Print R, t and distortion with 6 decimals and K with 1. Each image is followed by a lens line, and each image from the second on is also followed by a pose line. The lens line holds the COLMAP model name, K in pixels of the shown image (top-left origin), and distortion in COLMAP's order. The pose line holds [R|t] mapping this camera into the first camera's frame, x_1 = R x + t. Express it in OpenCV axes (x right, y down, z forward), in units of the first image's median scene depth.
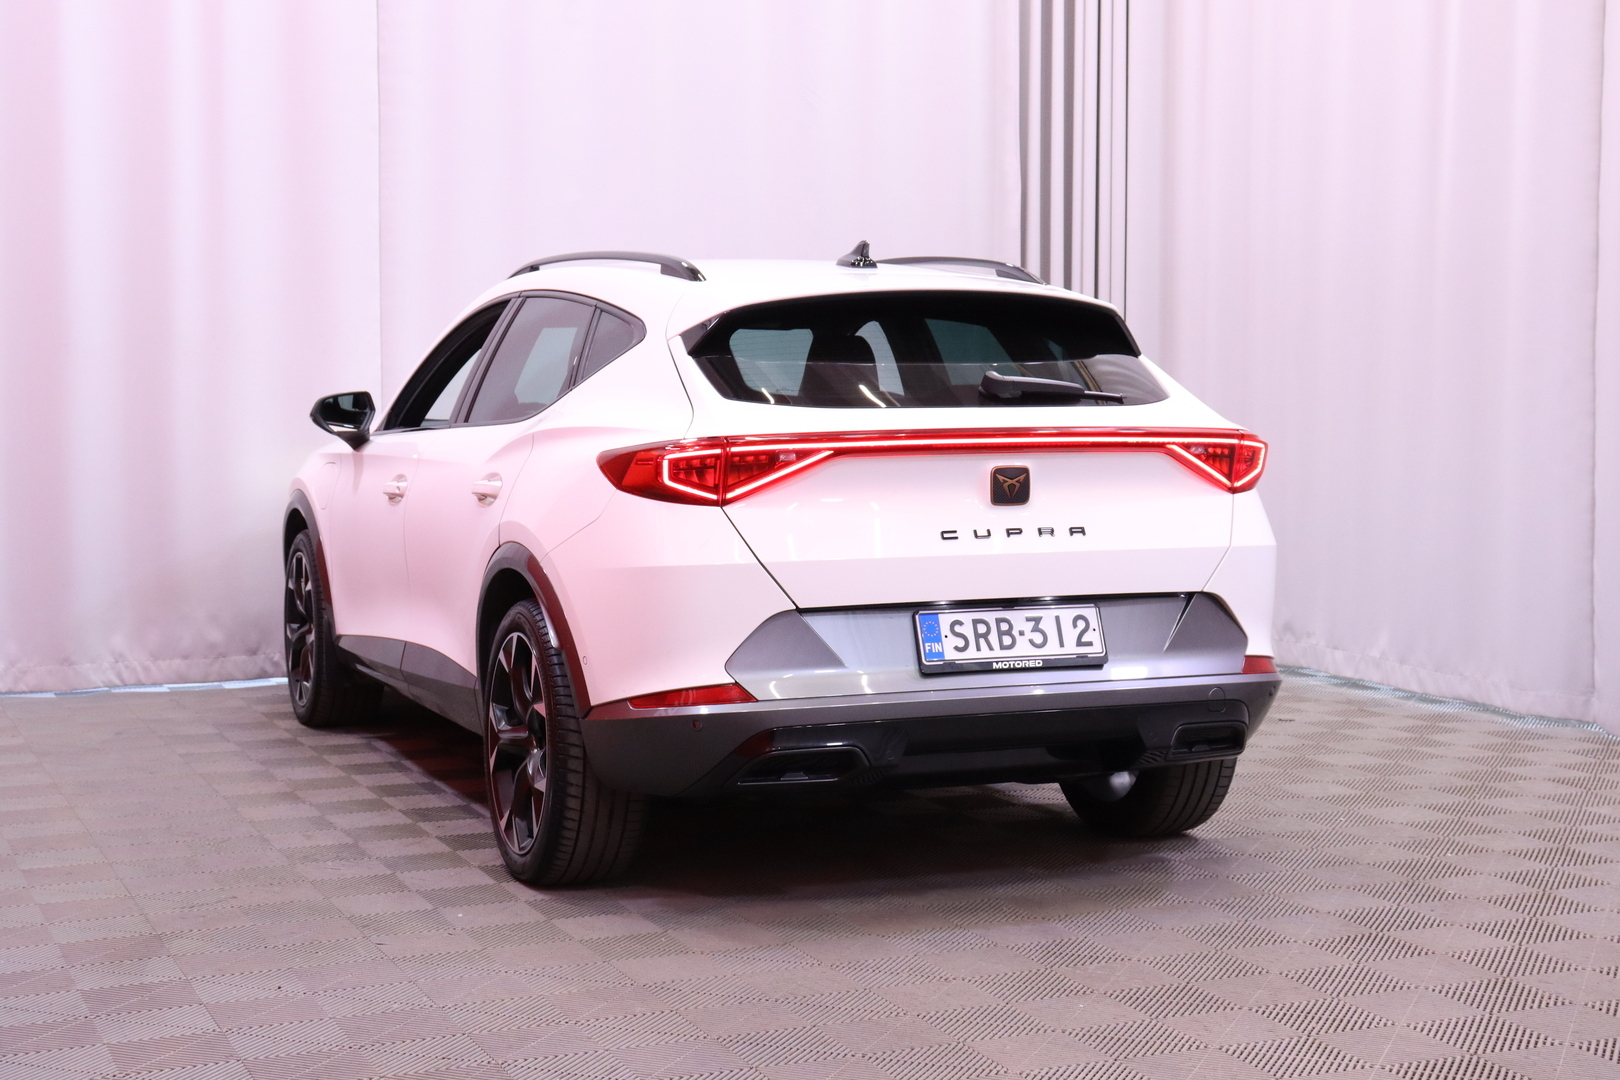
lens RADIAL K [[2446.0, 0, 815.9], [0, 2446.0, 545.4], [0, 0, 1]] dist [0.162802, 0.000000]
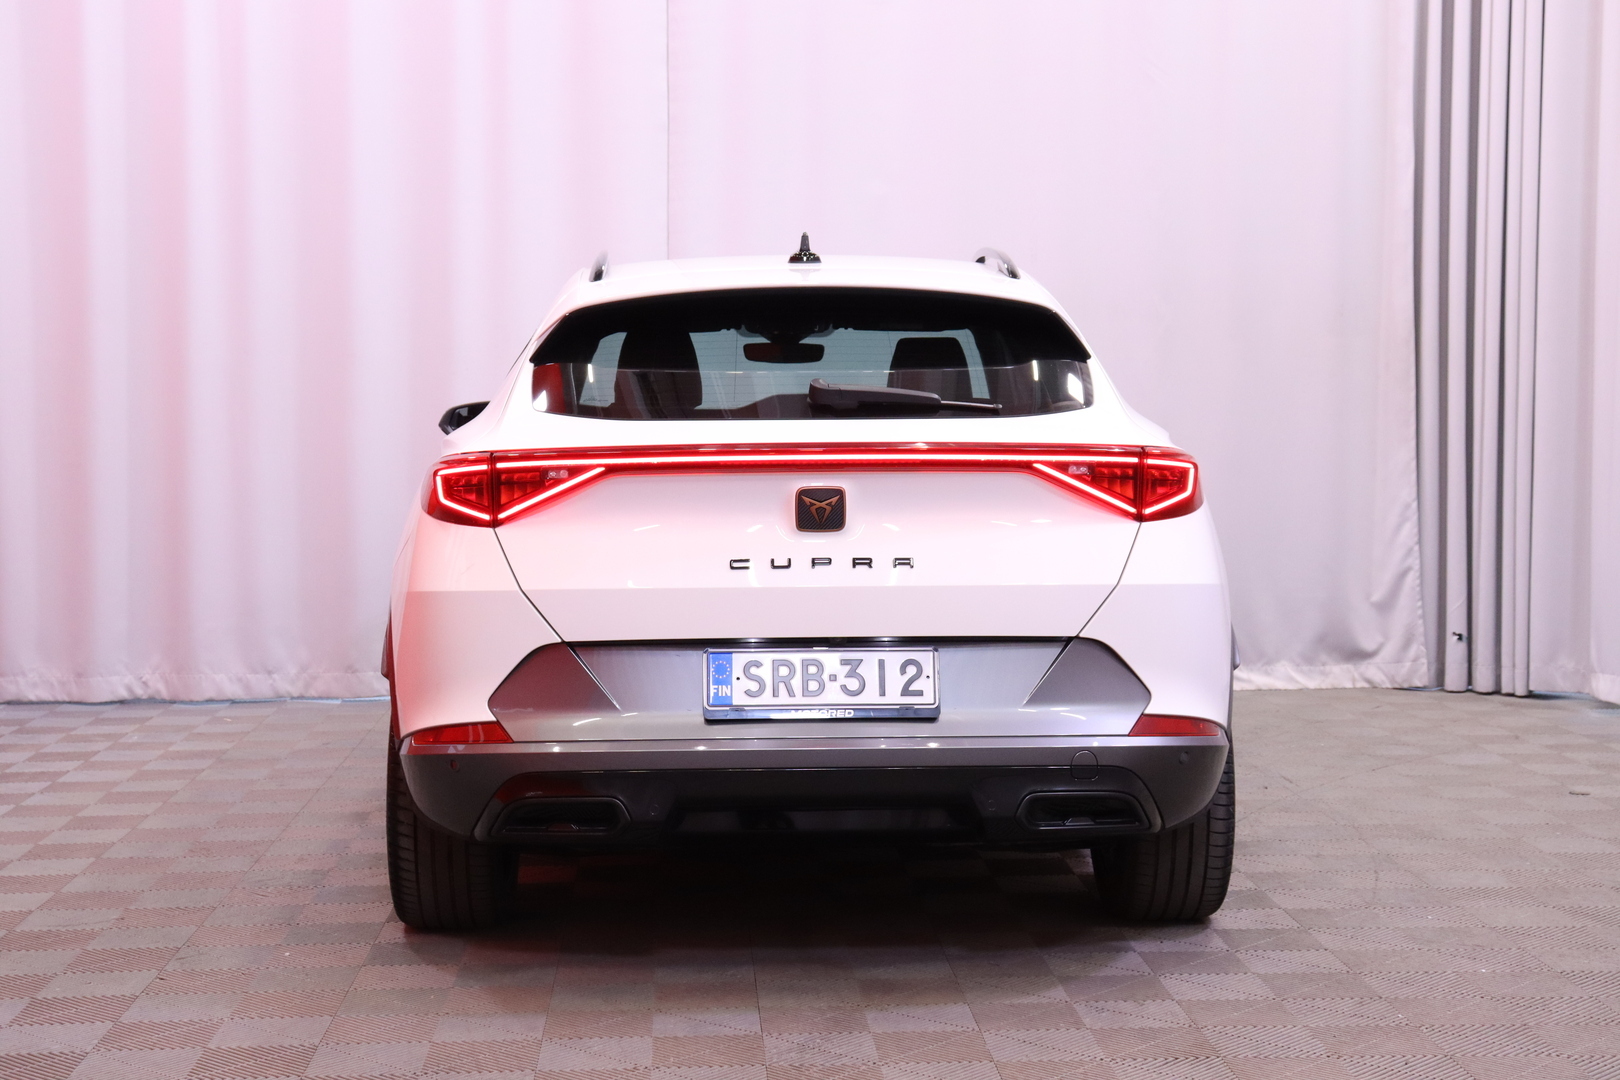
lens RADIAL K [[2564.8, 0, 814.9], [0, 2564.8, 539.8], [0, 0, 1]] dist [0.150102, 0.000000]
pose [[0.936590, 0.018116, -0.349958, 0.396271], [-0.020488, 0.999785, -0.003077, -0.010544], [0.349827, 0.010052, 0.936760, 0.138163]]
